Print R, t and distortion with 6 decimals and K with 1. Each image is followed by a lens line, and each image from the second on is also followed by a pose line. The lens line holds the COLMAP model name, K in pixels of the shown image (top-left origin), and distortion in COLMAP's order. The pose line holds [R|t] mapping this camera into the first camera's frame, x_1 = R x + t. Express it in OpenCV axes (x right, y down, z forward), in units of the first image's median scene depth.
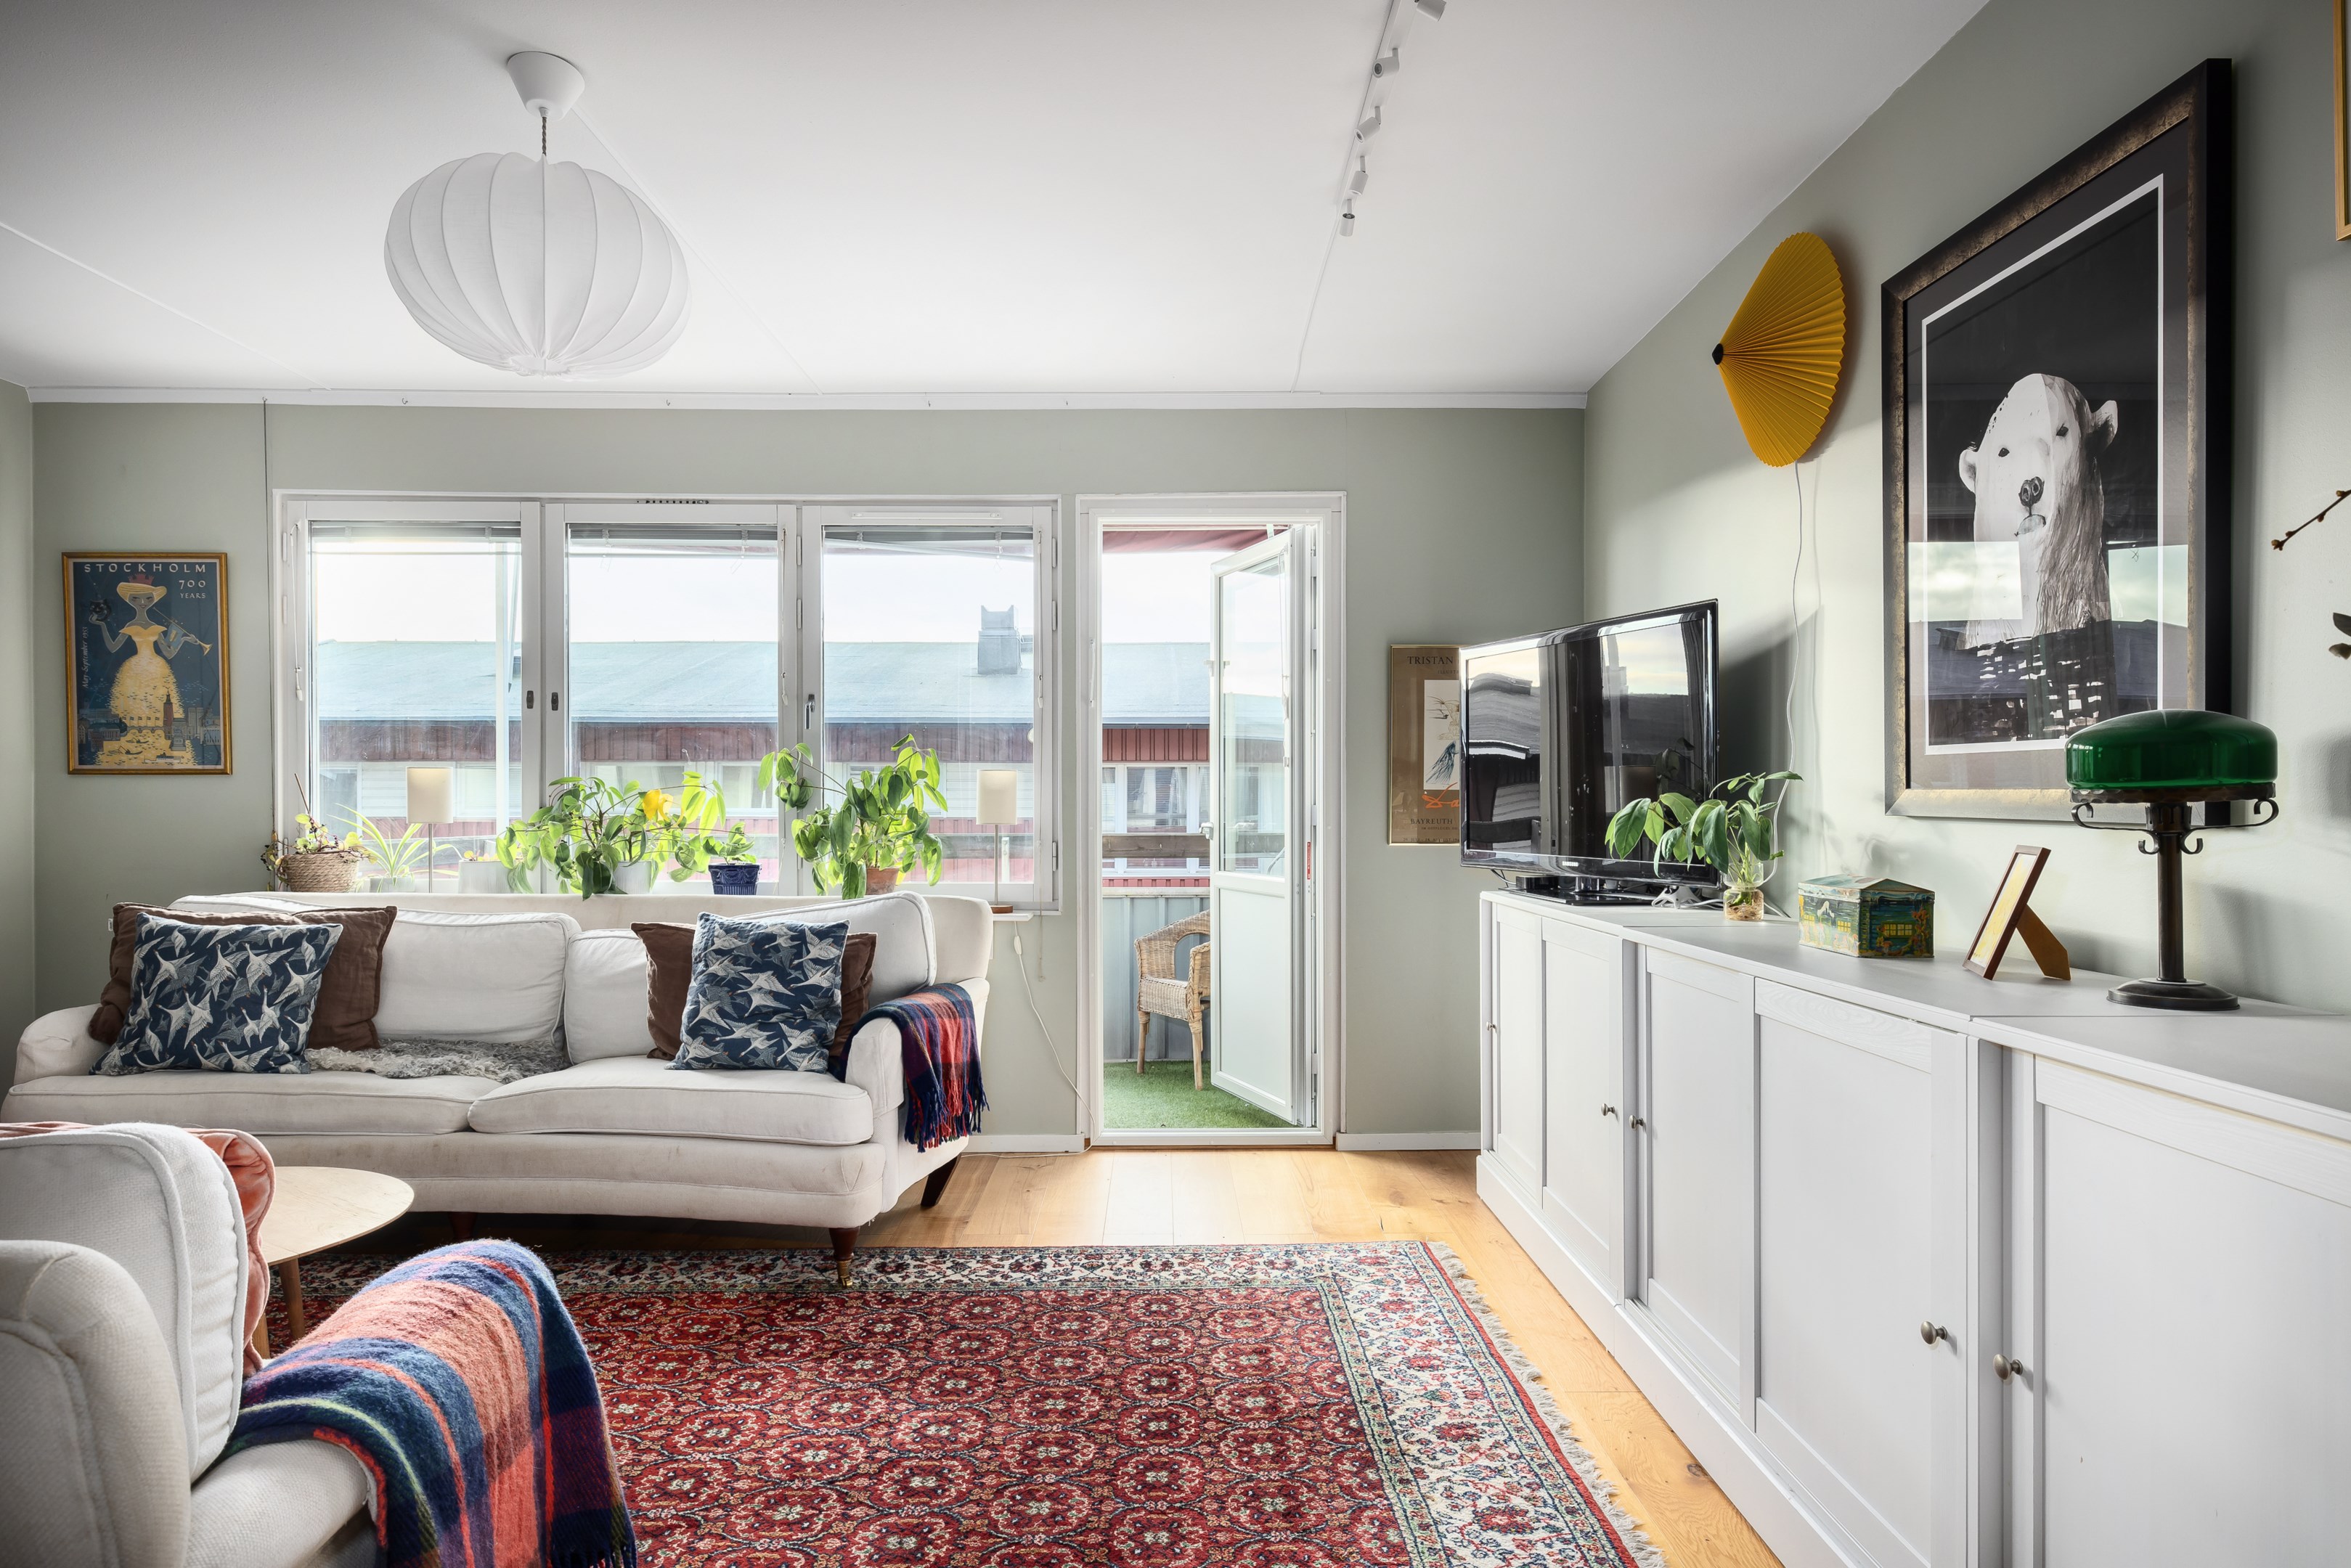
lens RADIAL K [[1374.7, 0, 1175.5], [0, 1374.7, 784.0], [0, 0, 1]] dist [-0.000596, -0.000038]
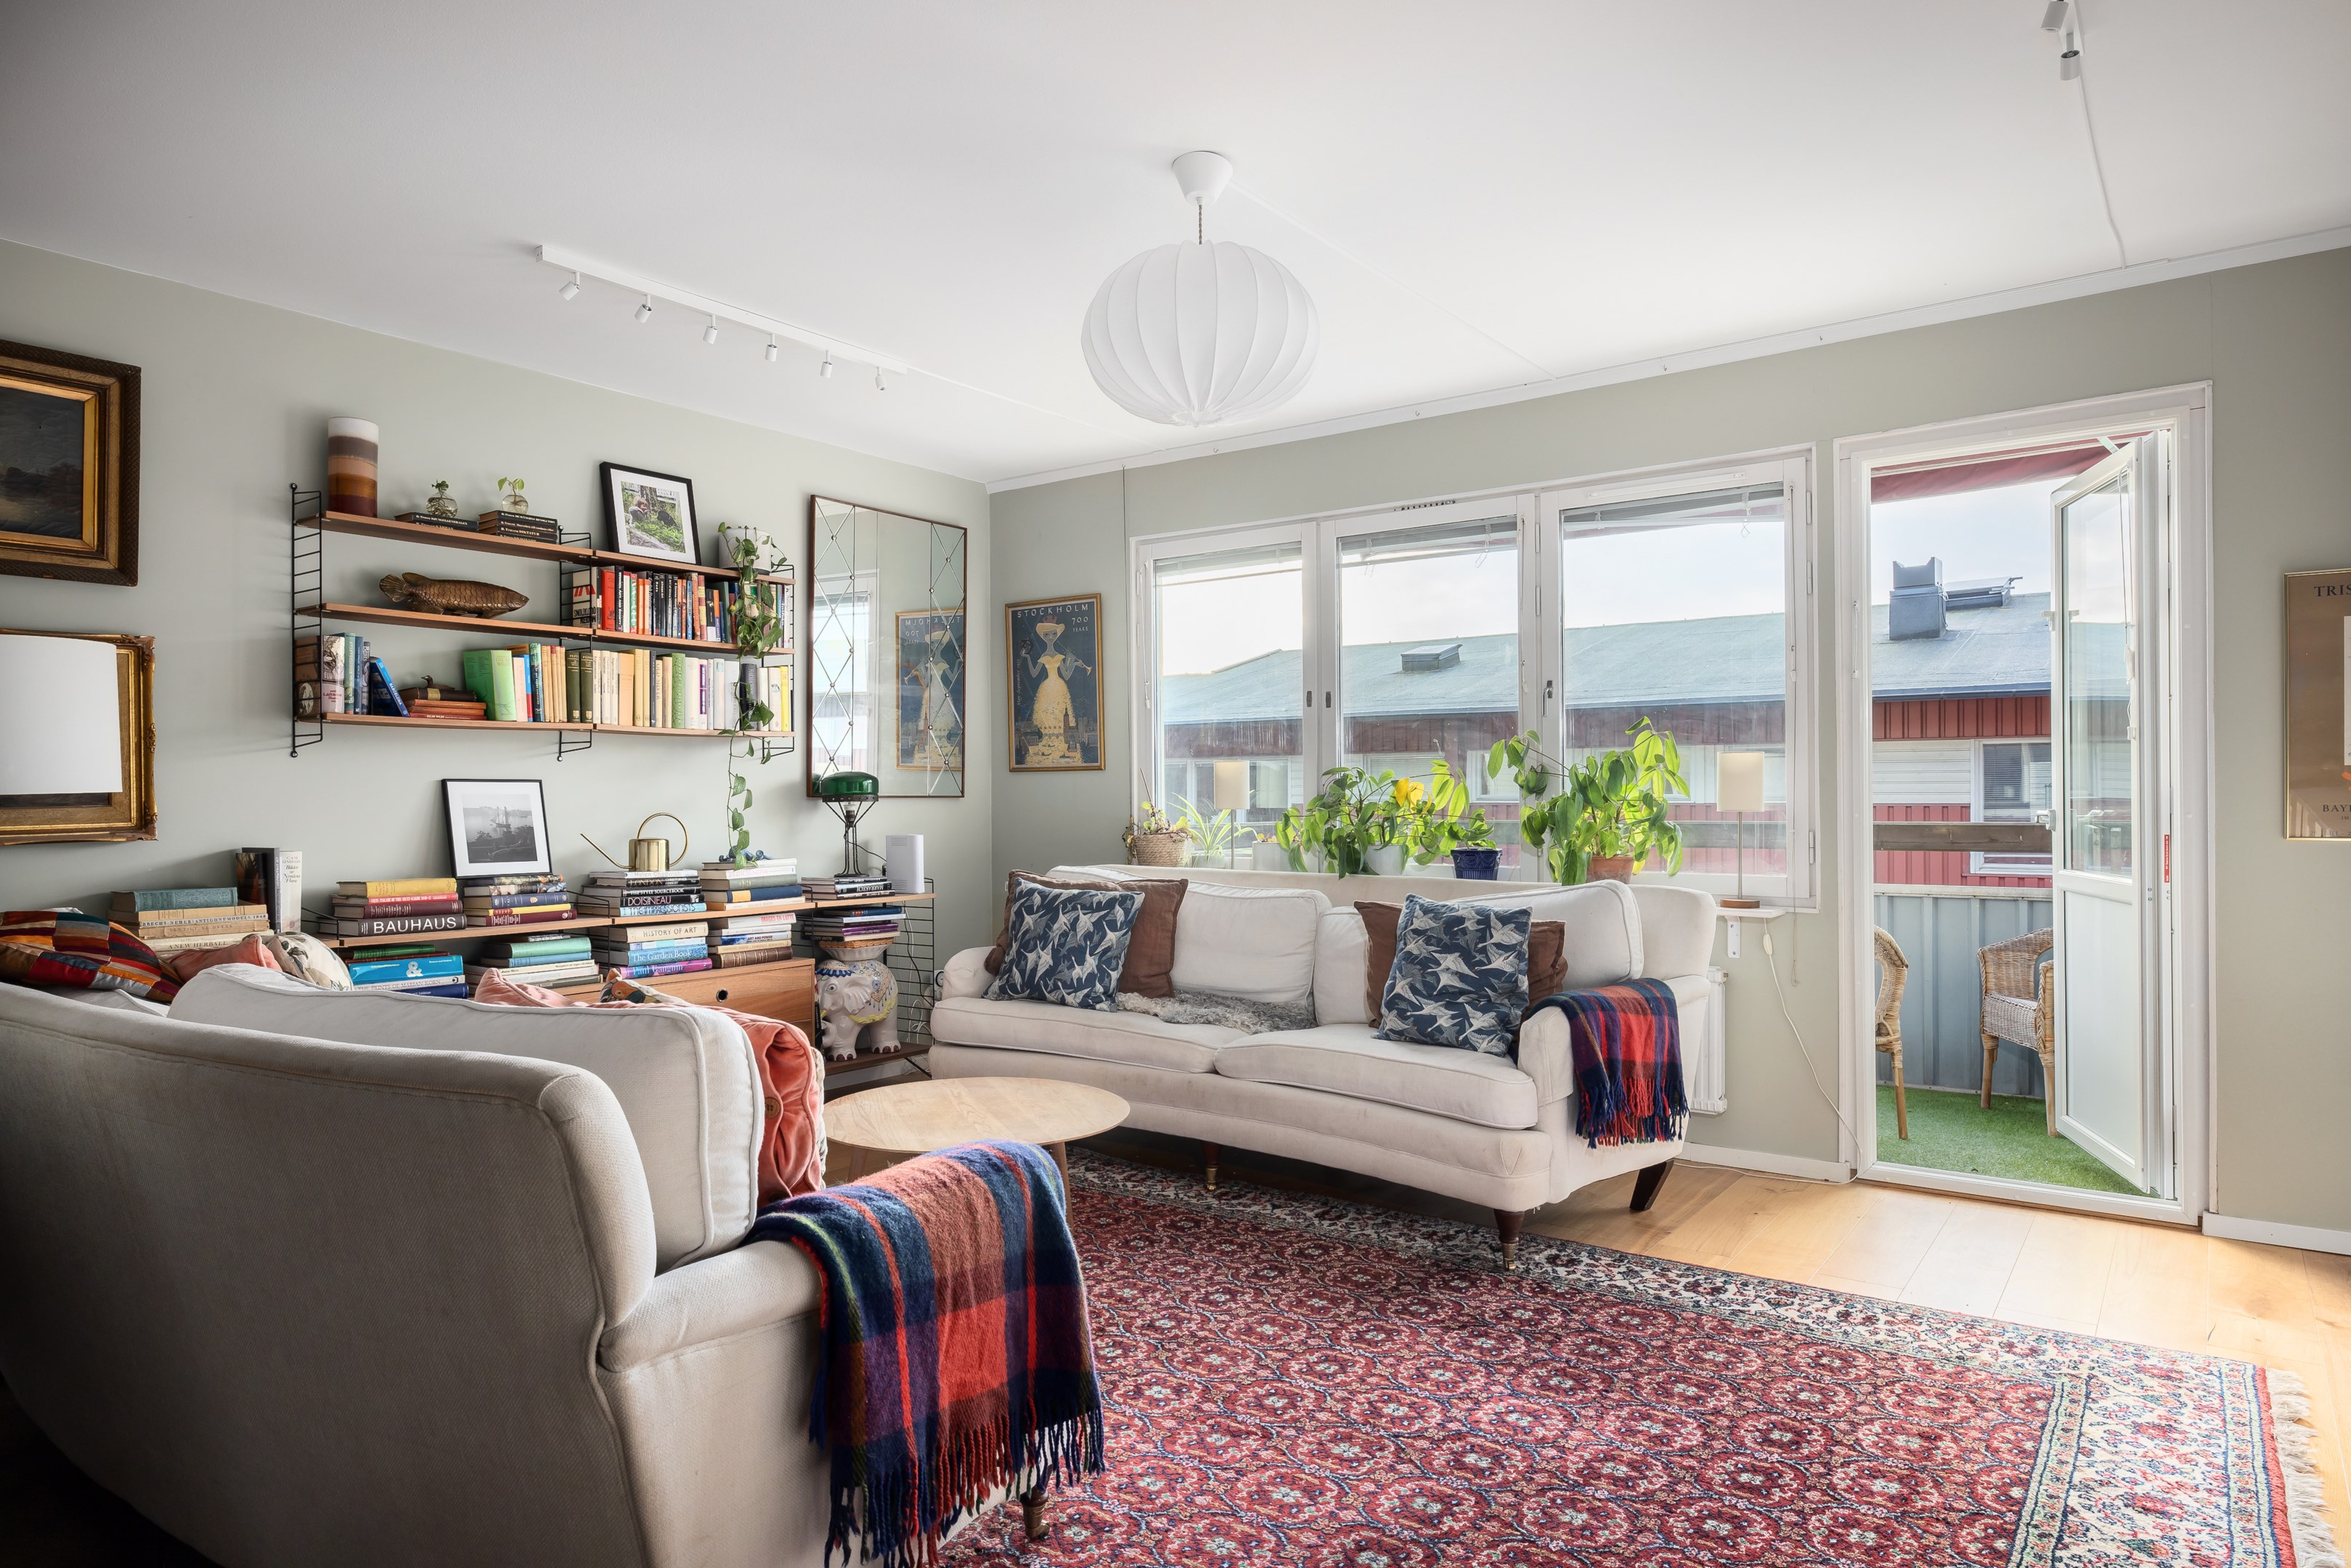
lens RADIAL K [[1414.8, 0, 1175.8], [0, 1414.8, 763.0], [0, 0, 1]] dist [-0.003225, -0.002622]
pose [[0.793563, -0.018523, -0.608206, 0.194942], [0.015886, 0.999827, -0.009722, 0.000209], [0.608281, -0.001947, 0.793719, 0.026637]]
